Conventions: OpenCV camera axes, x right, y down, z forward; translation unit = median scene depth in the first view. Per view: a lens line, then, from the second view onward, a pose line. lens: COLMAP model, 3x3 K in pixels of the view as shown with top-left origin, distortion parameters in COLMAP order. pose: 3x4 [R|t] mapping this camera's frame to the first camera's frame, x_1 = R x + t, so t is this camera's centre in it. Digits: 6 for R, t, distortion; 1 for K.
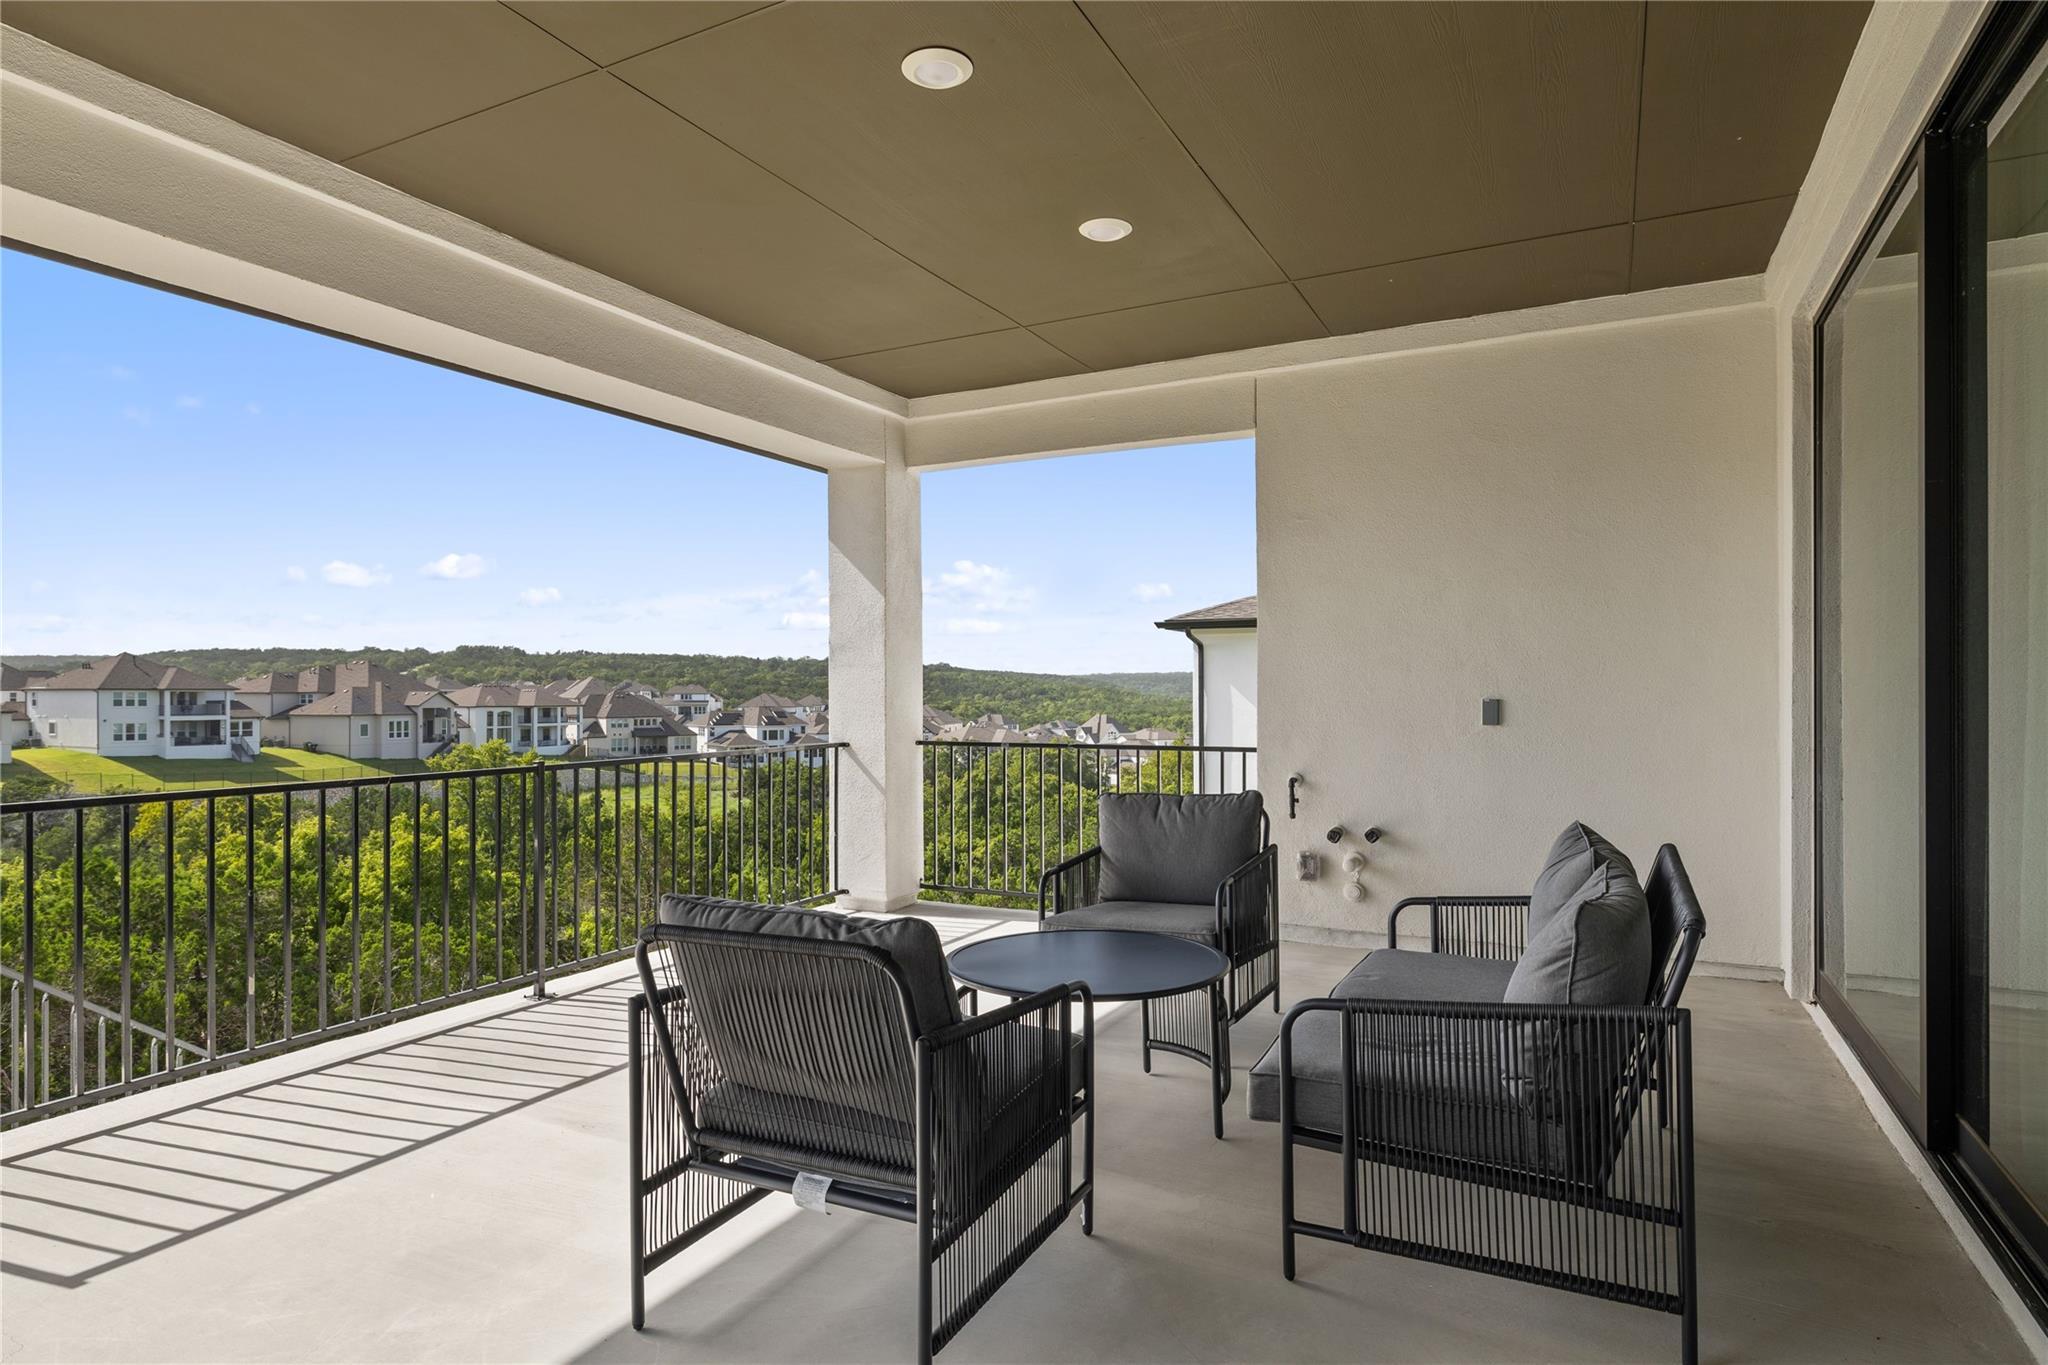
lens RADIAL K [[1131.6, 0, 1010.0], [0, 1131.6, 705.5], [0, 0, 1]] dist [-0.001159, -0.000399]
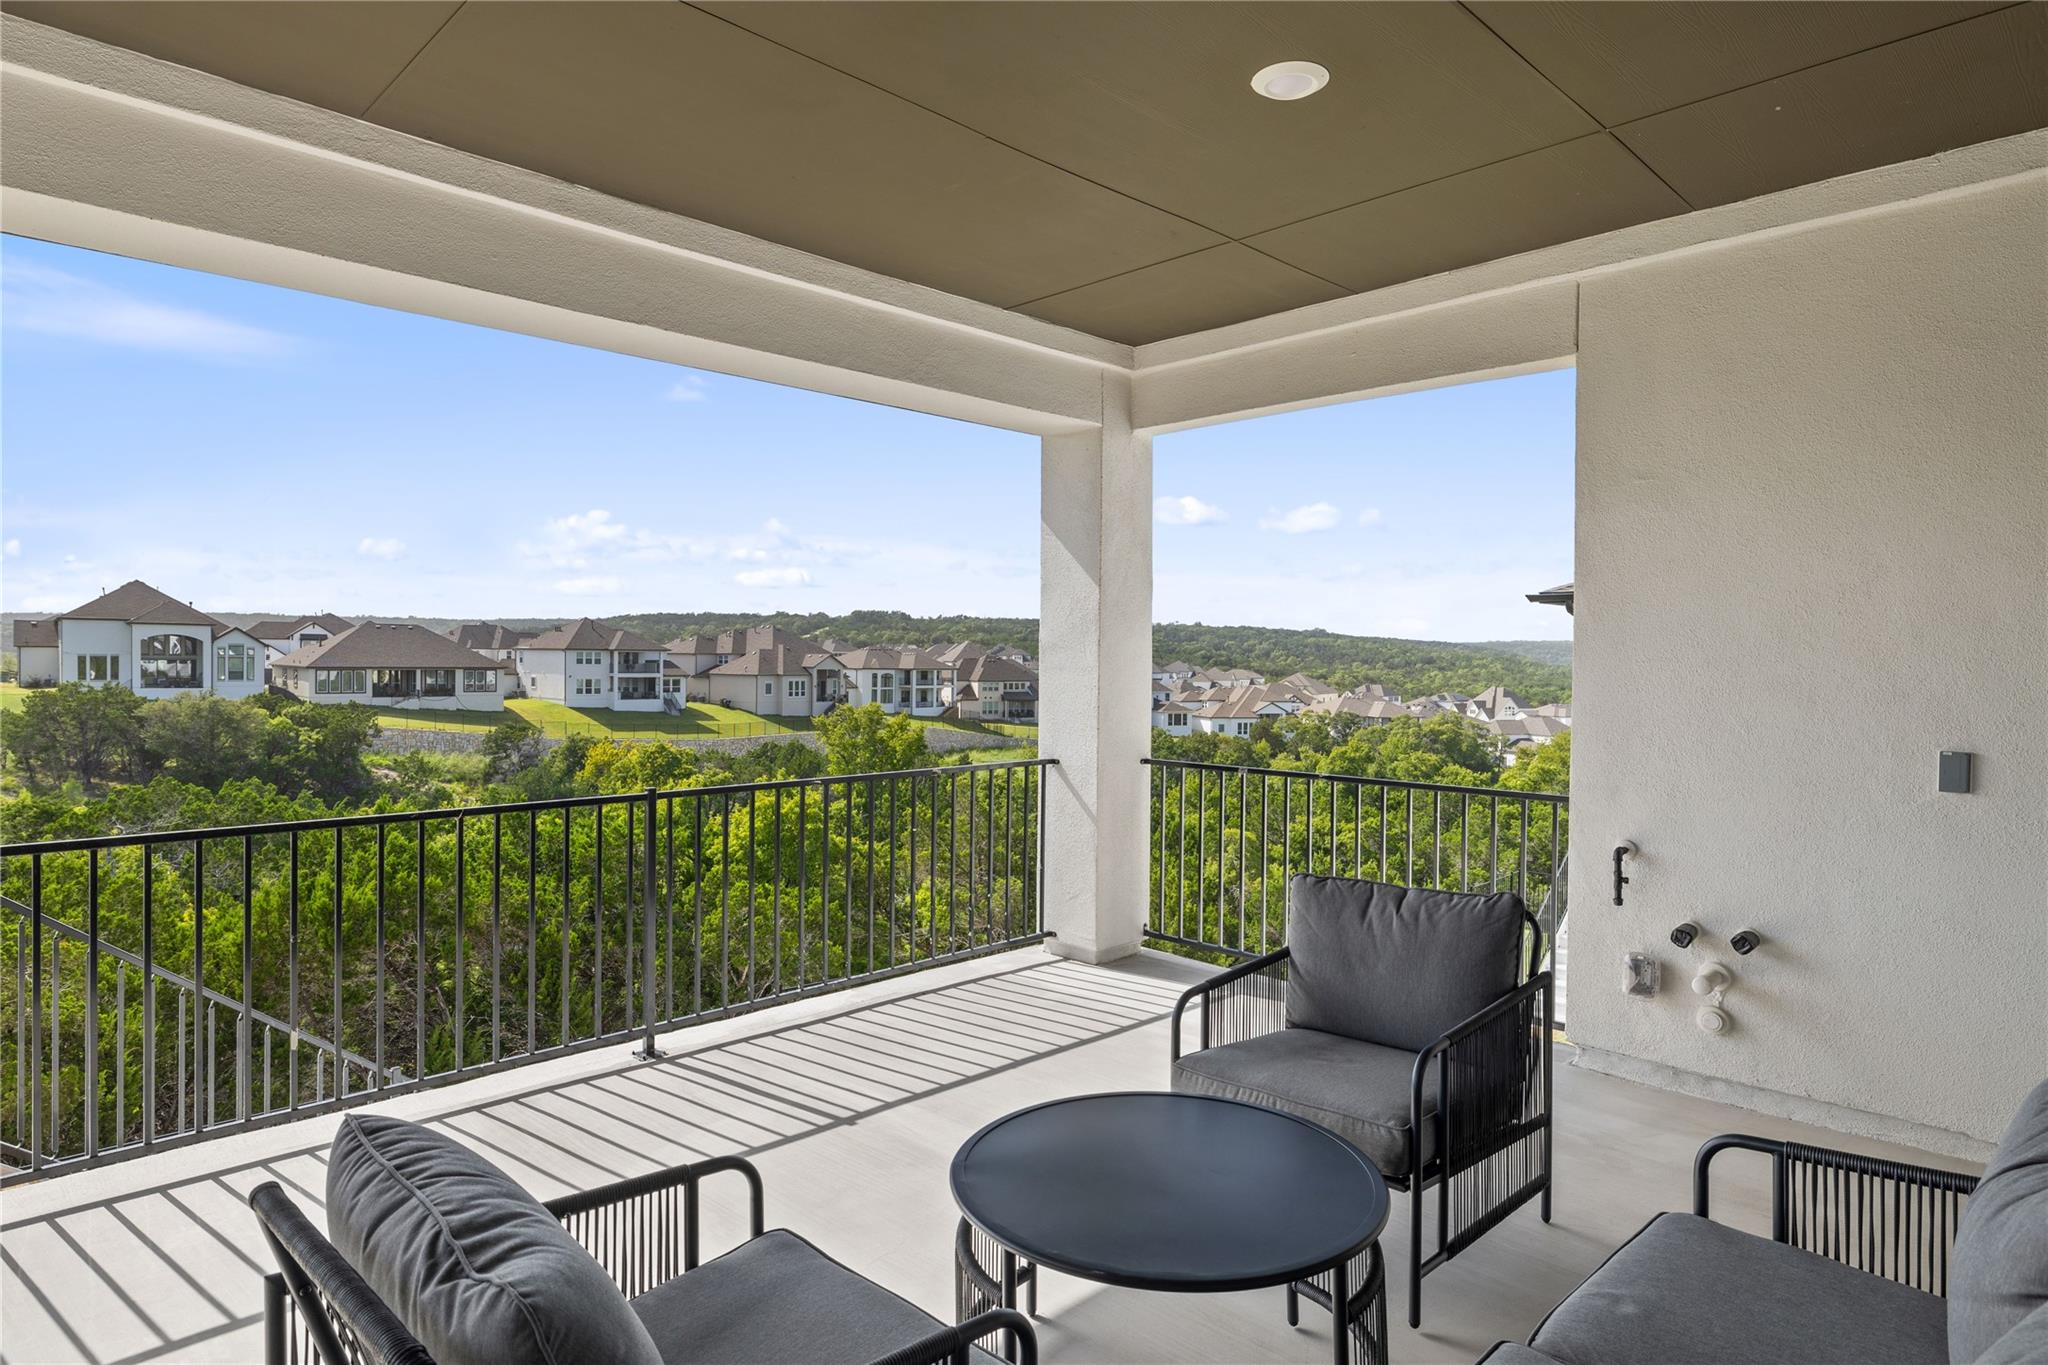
lens RADIAL K [[1162.1, 0, 1017.6], [0, 1162.1, 680.6], [0, 0, 1]] dist [0.000994, -0.000227]
pose [[0.951352, 0.017893, -0.307585, 0.092172], [-0.015576, 0.999829, 0.009985, -0.033293], [0.307711, -0.004708, 0.951468, 0.159822]]
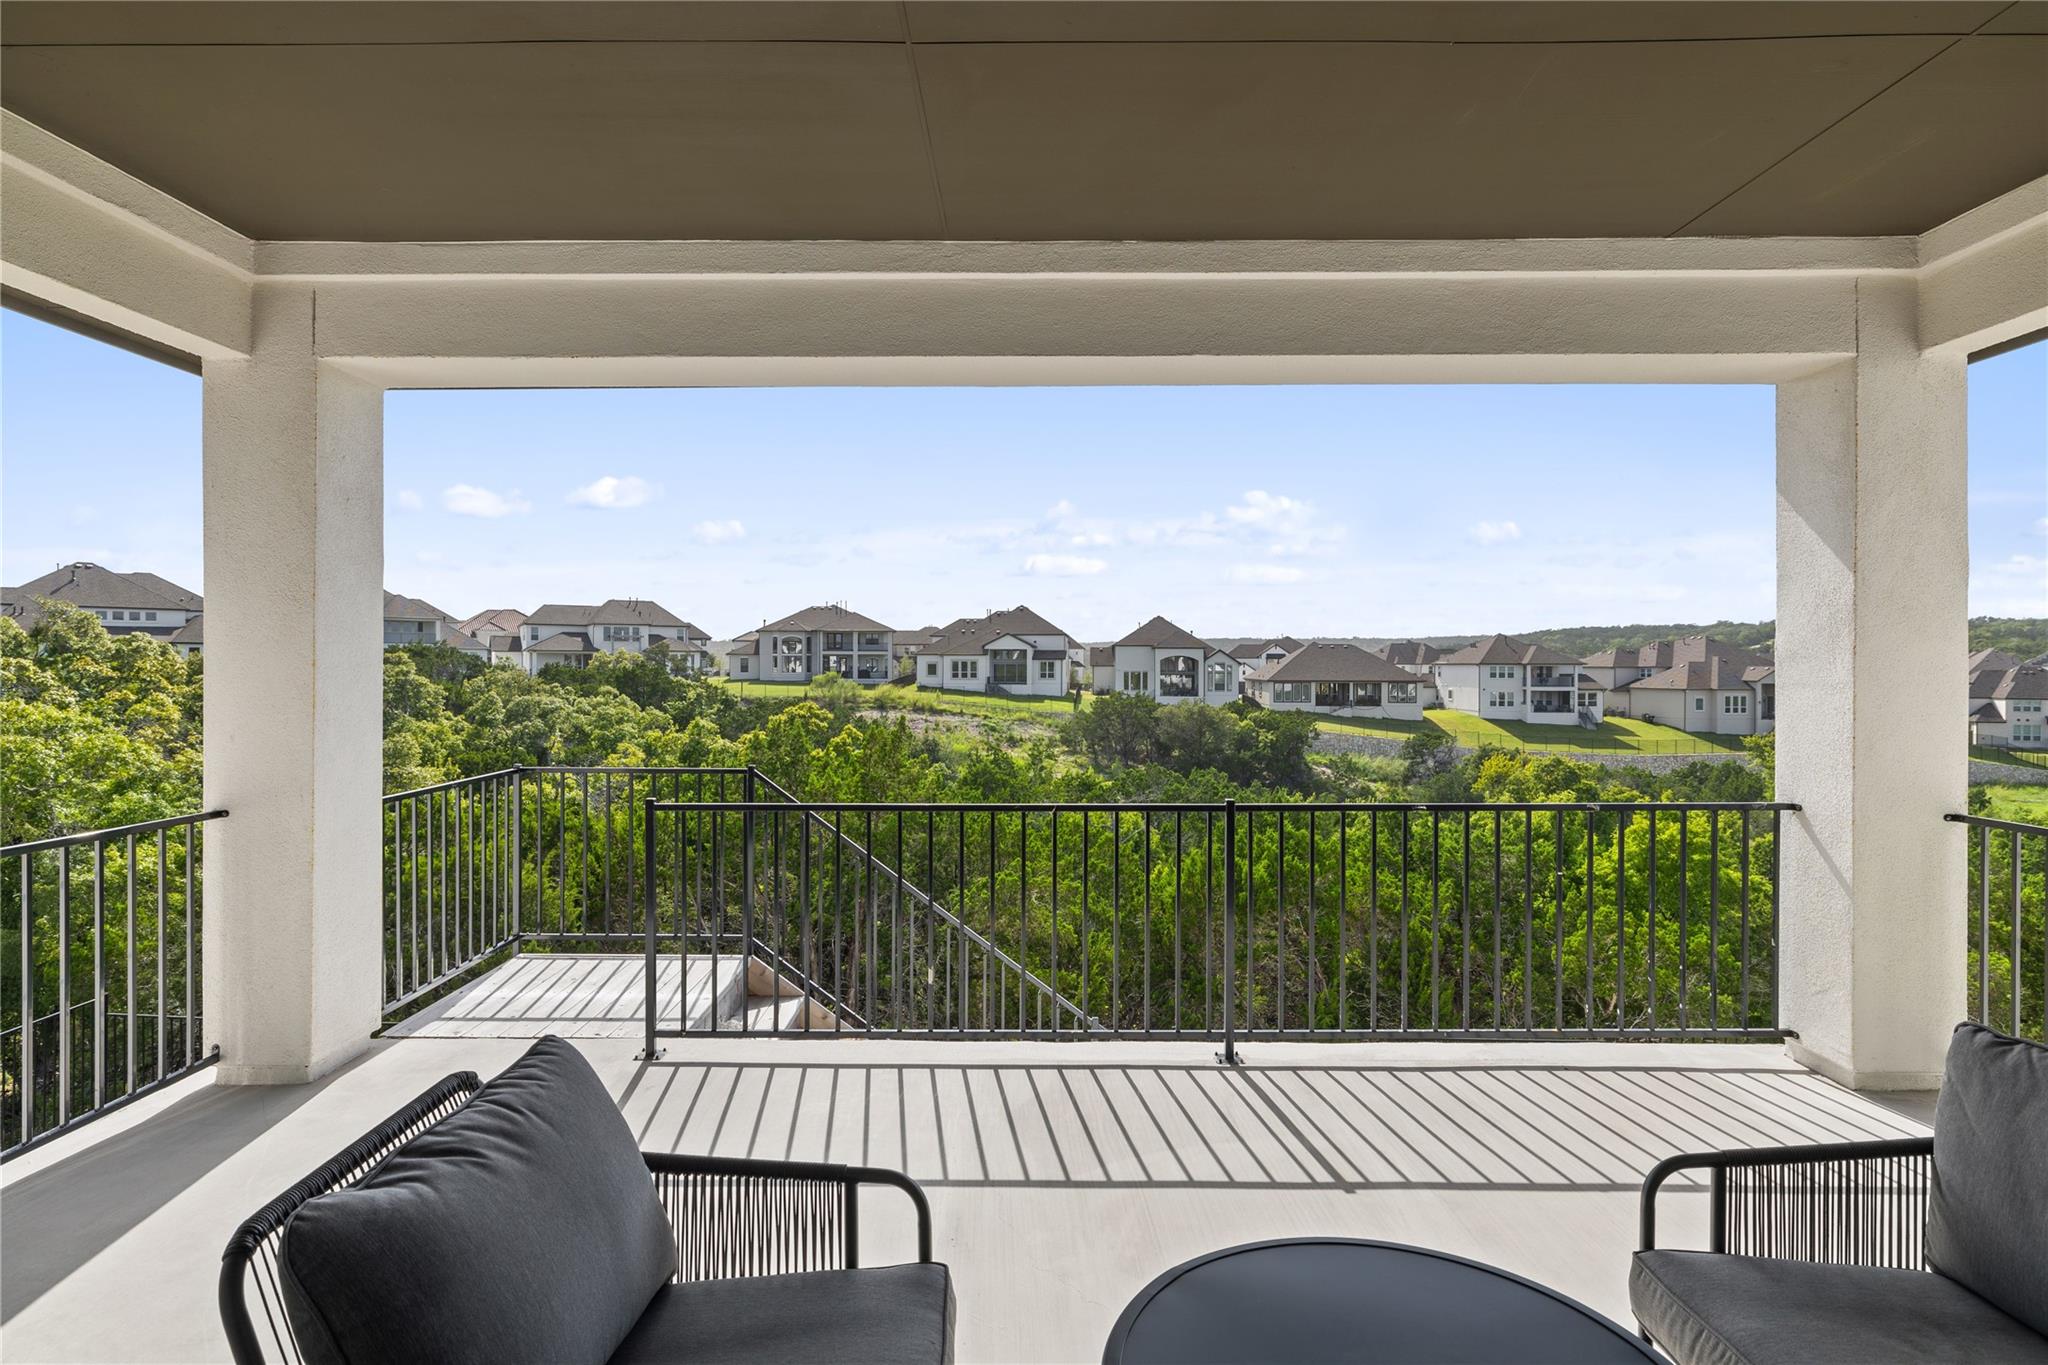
lens RADIAL K [[1070.8, 0, 1009.6], [0, 1070.8, 673.8], [0, 0, 1]] dist [-0.009279, 0.001622]
pose [[0.450798, 0.009279, -0.892578, 0.188436], [-0.012907, 0.999909, 0.003875, -0.036759], [0.892533, 0.009774, 0.450877, 0.319141]]
